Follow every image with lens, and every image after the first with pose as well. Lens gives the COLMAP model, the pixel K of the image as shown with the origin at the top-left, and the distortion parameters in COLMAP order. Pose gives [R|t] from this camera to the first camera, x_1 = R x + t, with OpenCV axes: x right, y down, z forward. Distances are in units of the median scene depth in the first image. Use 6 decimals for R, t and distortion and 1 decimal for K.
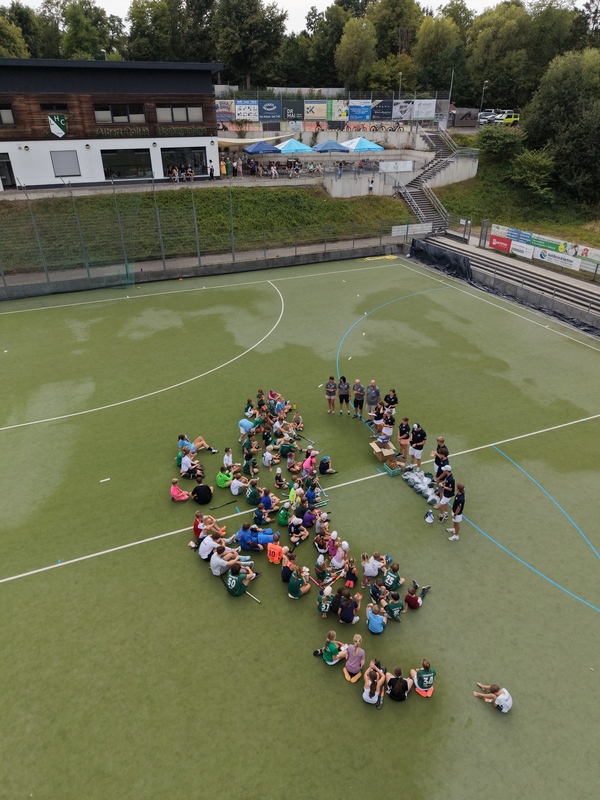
lens RADIAL K [[533.9, 0, 302.2], [0, 533.9, 399.7], [0, 0, 1]] dist [0.012781, -0.008787]
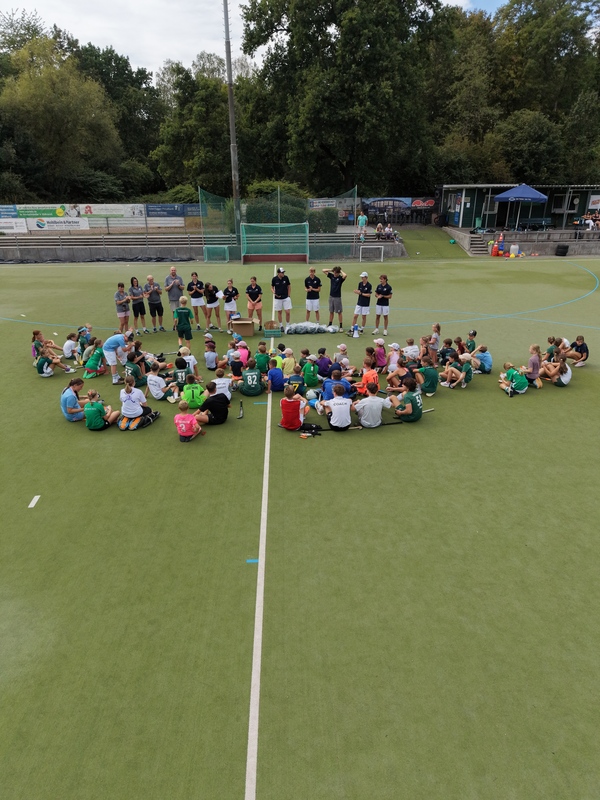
lens RADIAL K [[533.9, 0, 302.2], [0, 533.9, 399.7], [0, 0, 1]] dist [0.012781, -0.008787]
pose [[0.371641, -0.361878, 0.854943, -0.244941], [0.455680, 0.873442, 0.171625, 0.038952], [-0.808850, 0.325797, 0.489507, 0.220034]]
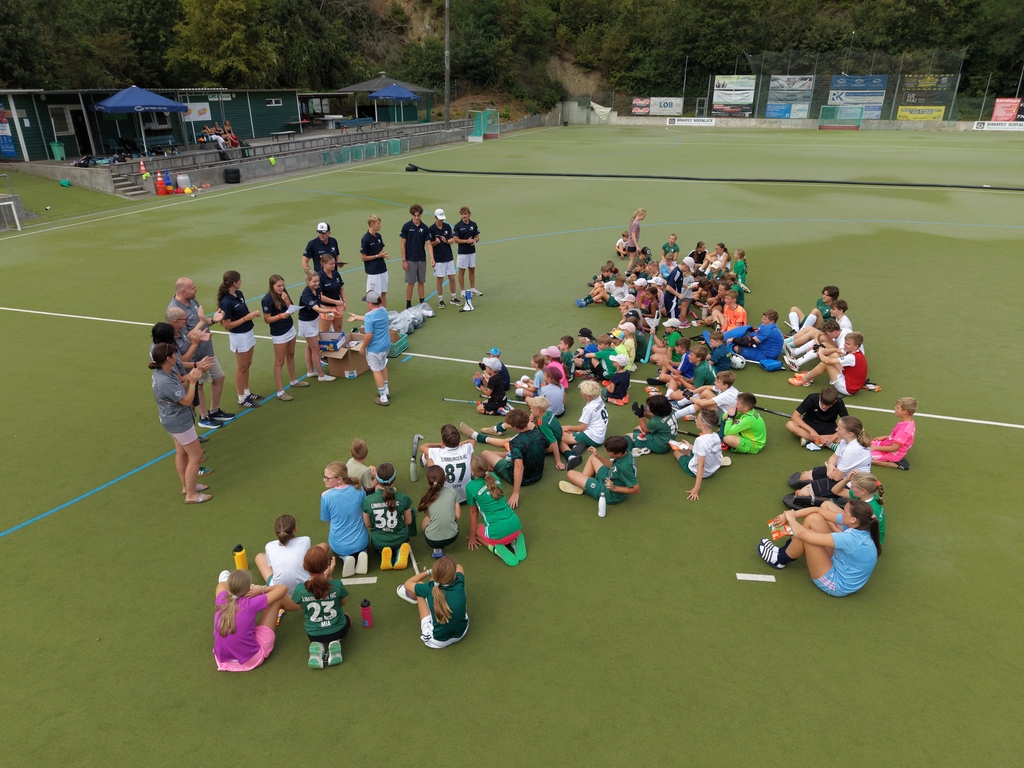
lens RADIAL K [[683.3, 0, 512.0], [0, 683.3, 384.0], [0, 0, 1]] dist [0.012781, -0.008787]
pose [[-0.729818, -0.273998, 0.626331, -0.116898], [0.331623, 0.659270, 0.674825, -0.086934], [-0.597822, 0.700205, -0.390283, 0.472330]]
